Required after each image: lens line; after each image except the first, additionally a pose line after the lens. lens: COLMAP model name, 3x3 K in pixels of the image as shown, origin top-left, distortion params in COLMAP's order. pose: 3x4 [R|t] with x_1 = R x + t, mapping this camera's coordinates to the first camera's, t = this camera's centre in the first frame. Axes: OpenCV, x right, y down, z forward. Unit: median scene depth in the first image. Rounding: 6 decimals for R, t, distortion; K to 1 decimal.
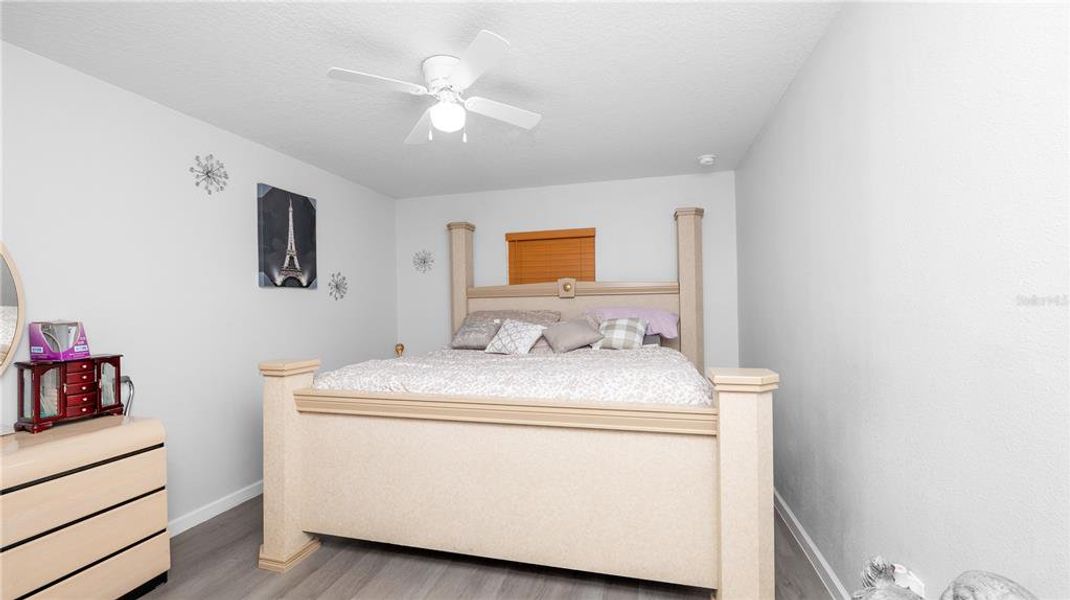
lens RADIAL K [[438.9, 0, 534.5], [0, 438.9, 305.2], [0, 0, 1]] dist [-0.011134, 0.000311]
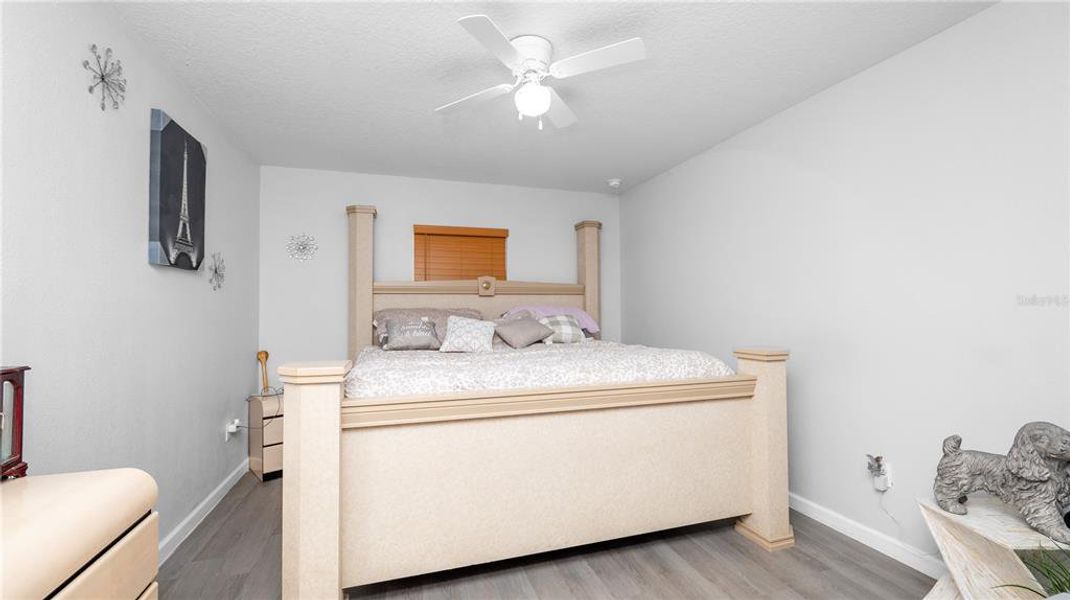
lens RADIAL K [[438.9, 0, 538.1], [0, 438.9, 300.9], [0, 0, 1]] dist [-0.011134, 0.000311]
pose [[0.840449, 0.020774, 0.541493, -0.439176], [-0.006245, 0.999570, -0.028654, 0.026369], [-0.541855, 0.020701, 0.840217, 0.116551]]
